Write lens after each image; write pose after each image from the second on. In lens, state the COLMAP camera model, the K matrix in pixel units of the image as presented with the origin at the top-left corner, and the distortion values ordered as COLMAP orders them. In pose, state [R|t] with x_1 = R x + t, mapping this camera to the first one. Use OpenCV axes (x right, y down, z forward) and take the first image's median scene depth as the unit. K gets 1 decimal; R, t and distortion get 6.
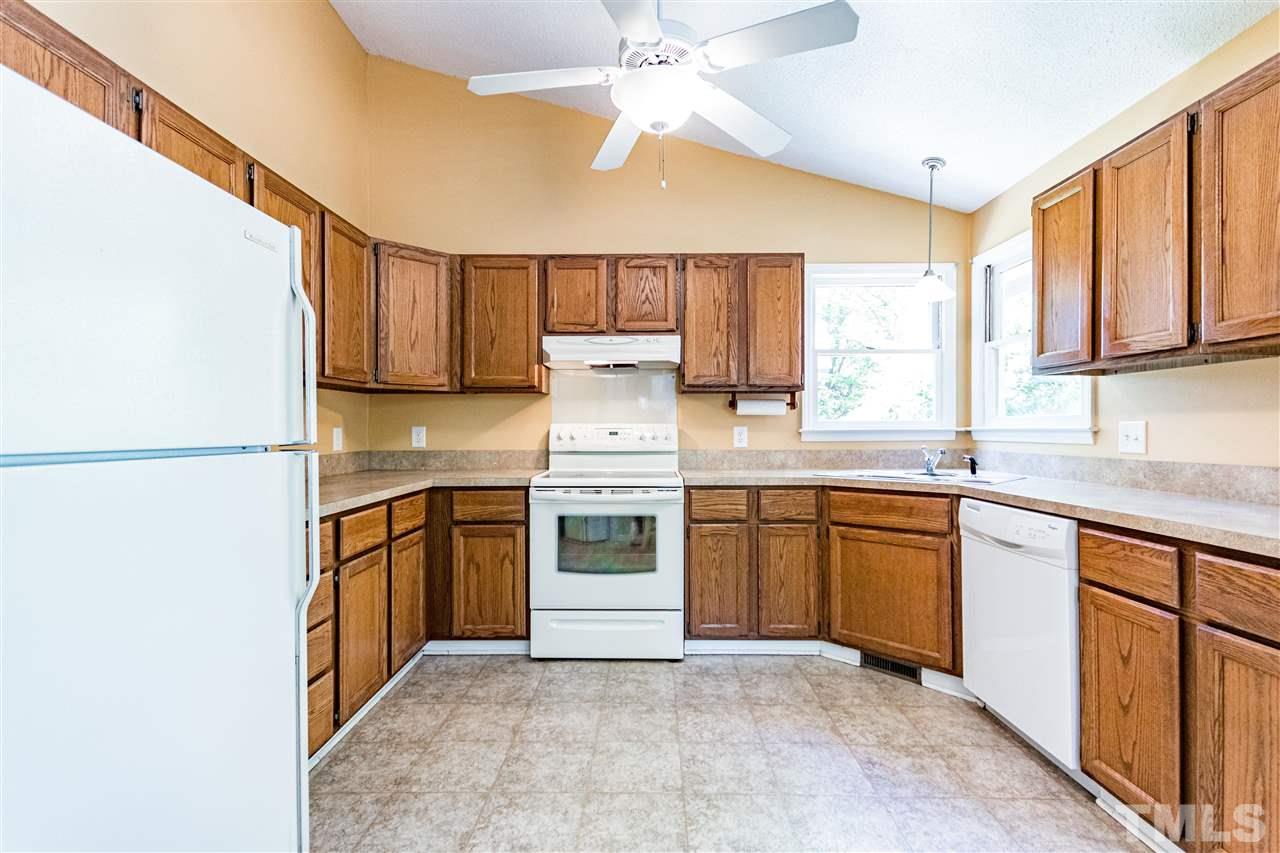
lens RADIAL K [[588.5, 0, 637.7], [0, 588.5, 426.5], [0, 0, 1]] dist [0.001168, -0.002305]
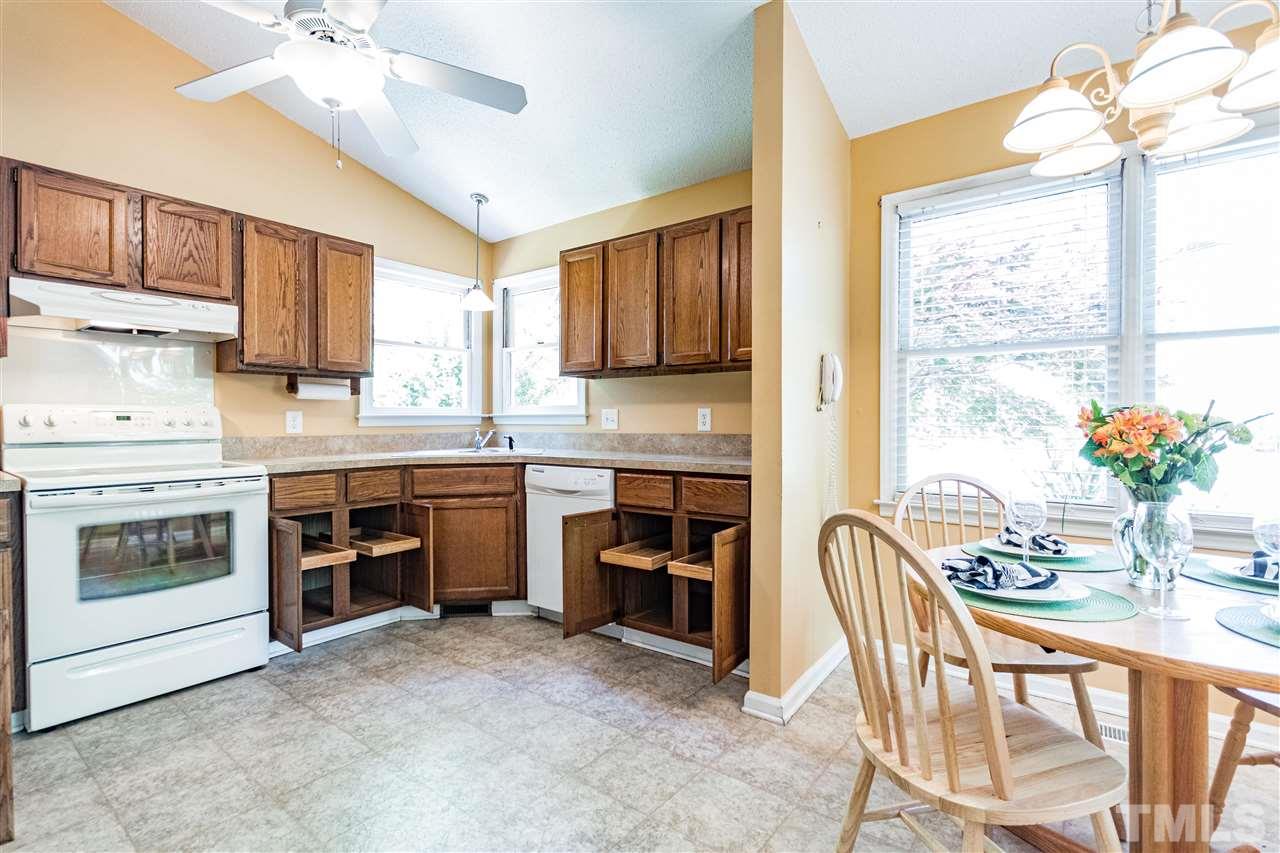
lens RADIAL K [[588.5, 0, 639.5], [0, 588.5, 425.4], [0, 0, 1]] dist [0.001168, -0.002305]
pose [[0.599839, -0.007042, 0.800090, -0.308815], [-0.001556, 0.999949, 0.009968, 0.015157], [-0.800119, -0.007224, 0.599797, -0.008070]]
